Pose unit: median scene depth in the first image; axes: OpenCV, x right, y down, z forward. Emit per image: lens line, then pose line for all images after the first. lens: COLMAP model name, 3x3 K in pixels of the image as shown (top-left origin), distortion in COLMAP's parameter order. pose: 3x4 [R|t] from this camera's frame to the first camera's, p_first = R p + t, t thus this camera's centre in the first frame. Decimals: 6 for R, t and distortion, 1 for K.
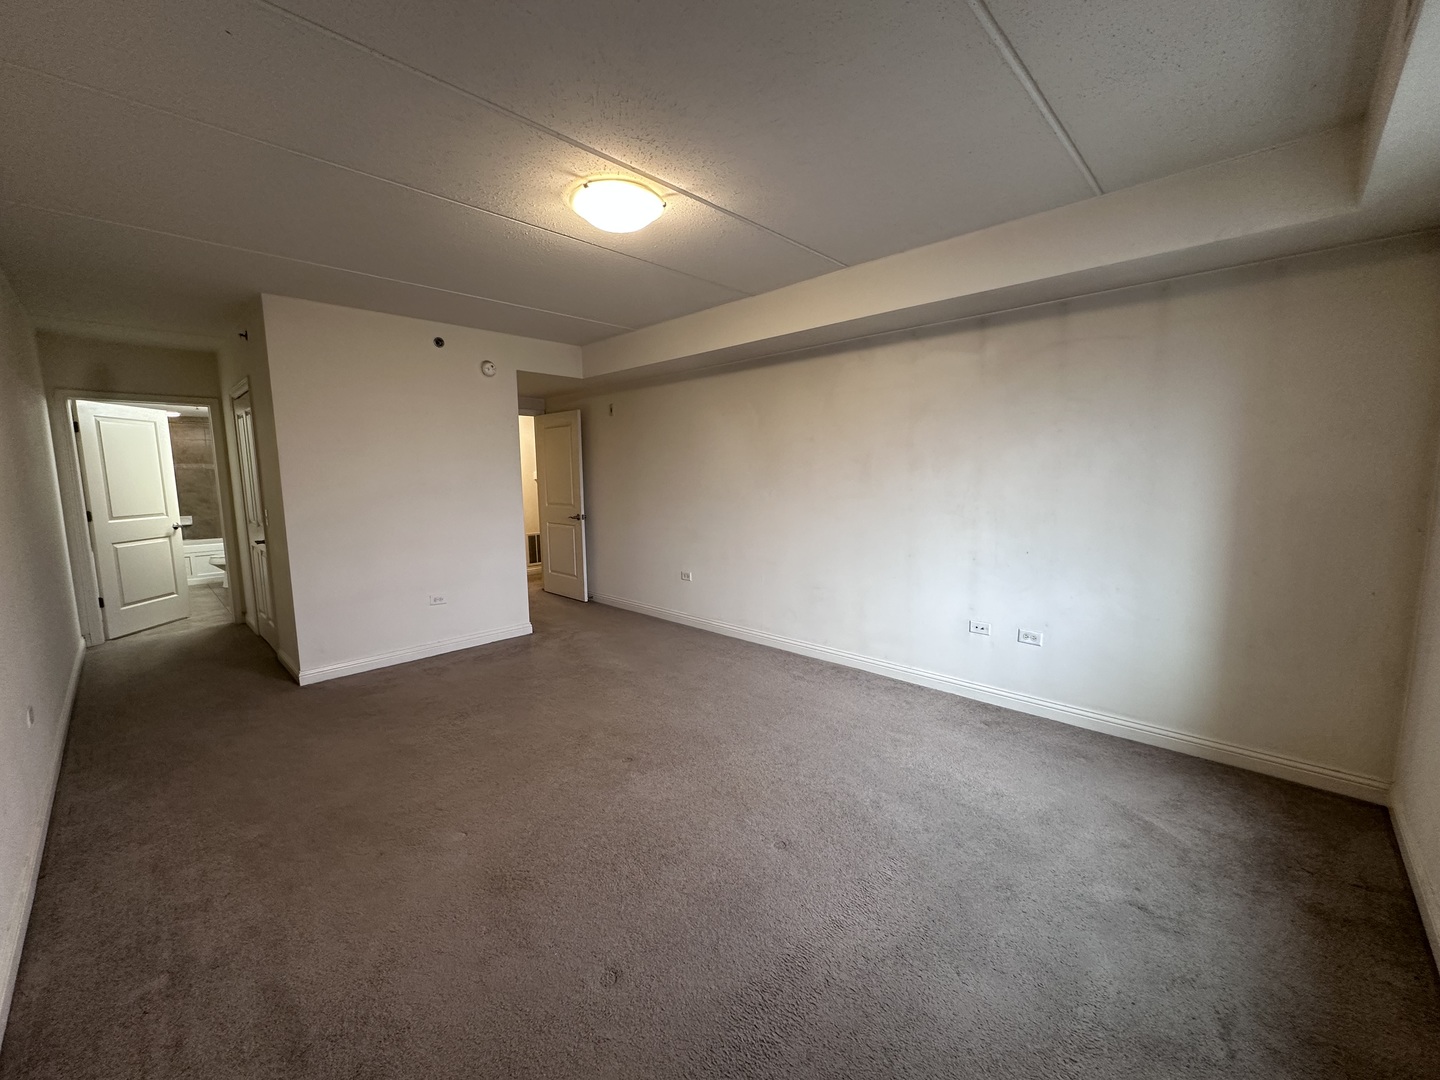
lens RADIAL K [[574.2, 0, 720.0], [0, 574.2, 540.0], [0, 0, 1]] dist [-0.002268, -0.000199]
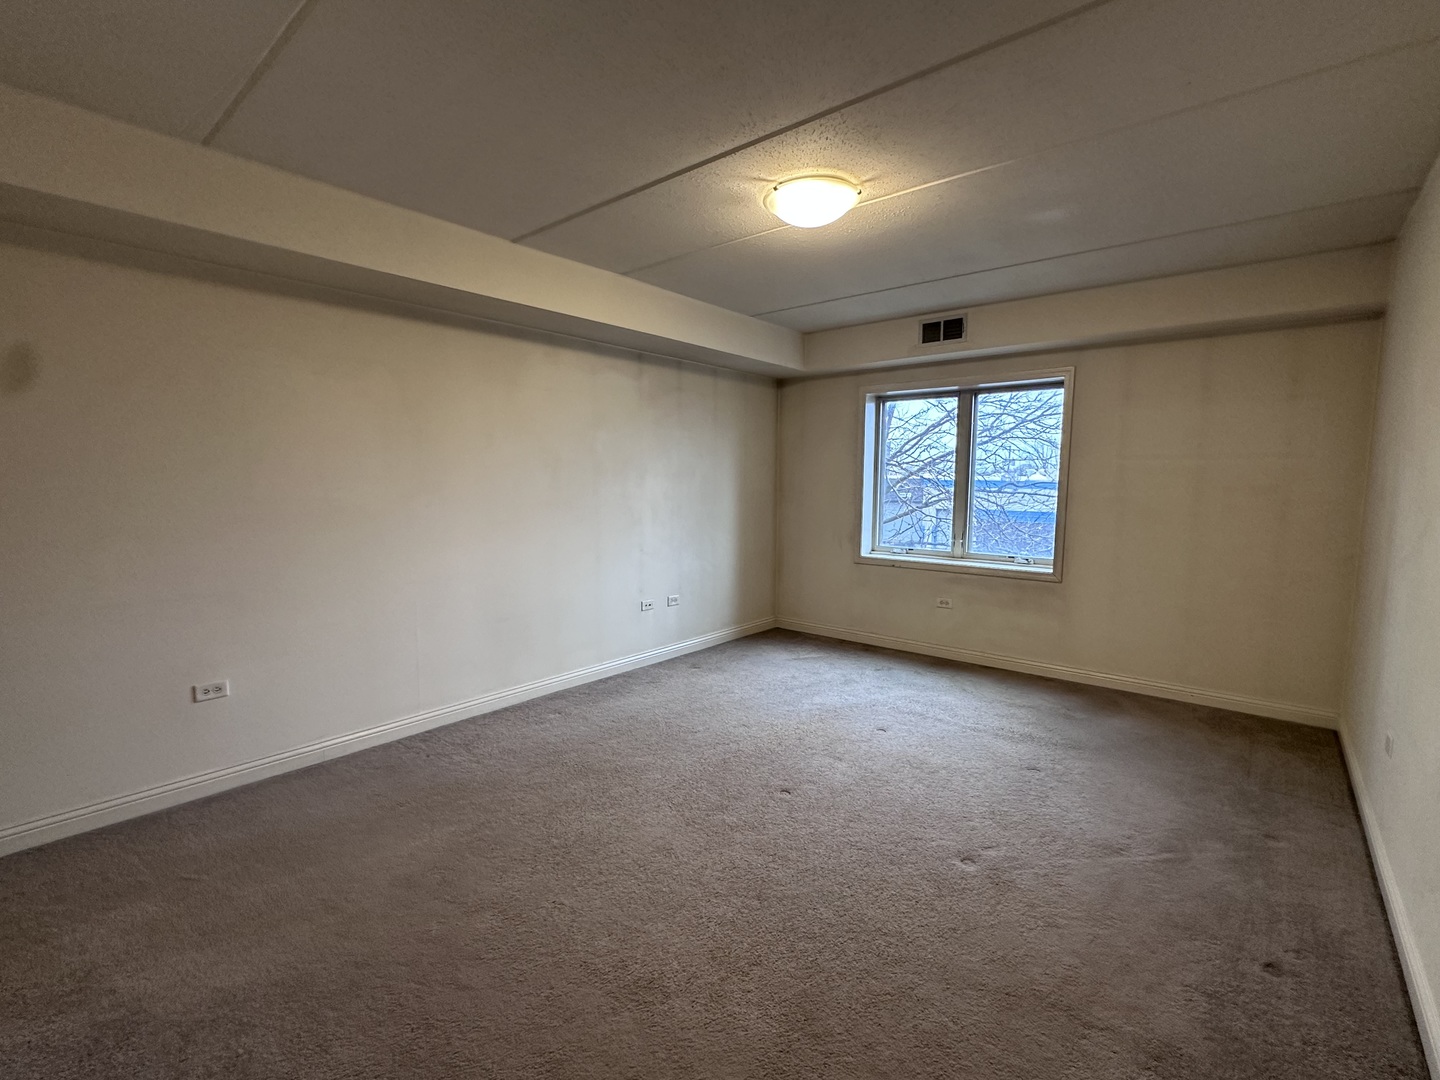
lens RADIAL K [[648.7, 0, 720.0], [0, 648.7, 540.0], [0, 0, 1]] dist [-0.002201, 0.000106]
pose [[-0.068437, -0.088038, 0.993763, -1.054243], [0.110634, 0.989285, 0.095260, -0.113392], [-0.991502, 0.116463, -0.057964, 1.038874]]
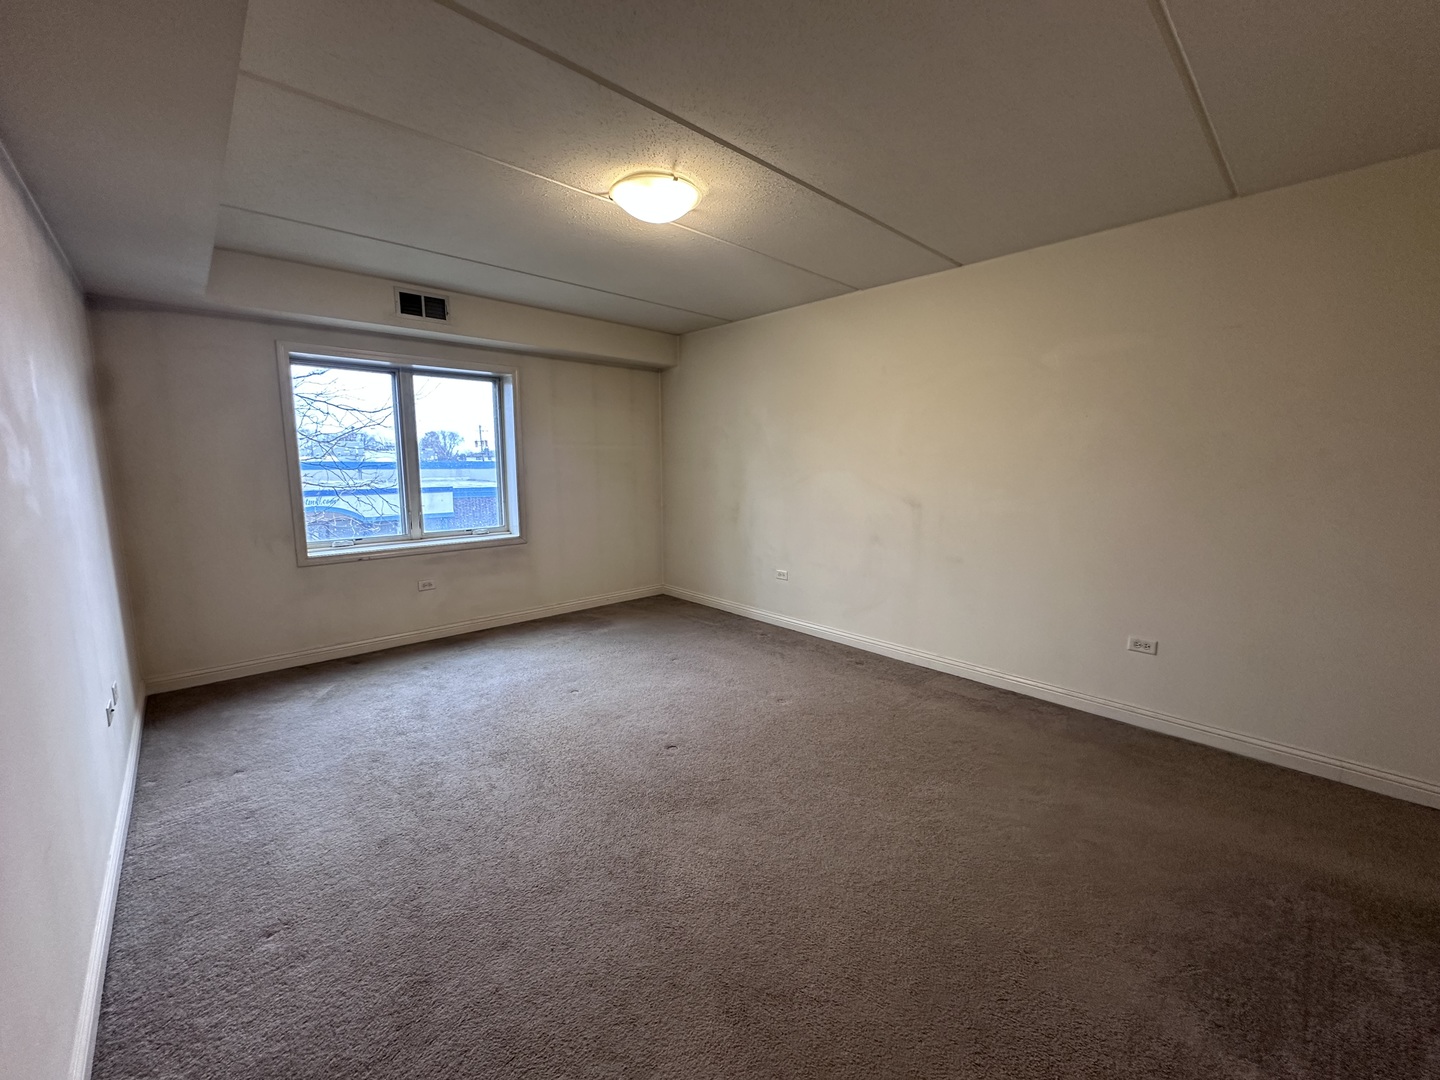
lens RADIAL K [[574.2, 0, 720.0], [0, 574.2, 540.0], [0, 0, 1]] dist [-0.002268, -0.000199]
pose [[-0.998094, -0.000354, 0.061705, -0.288914], [0.015450, 0.966699, 0.255449, -0.205381], [-0.059741, 0.255915, -0.964851, 1.729803]]
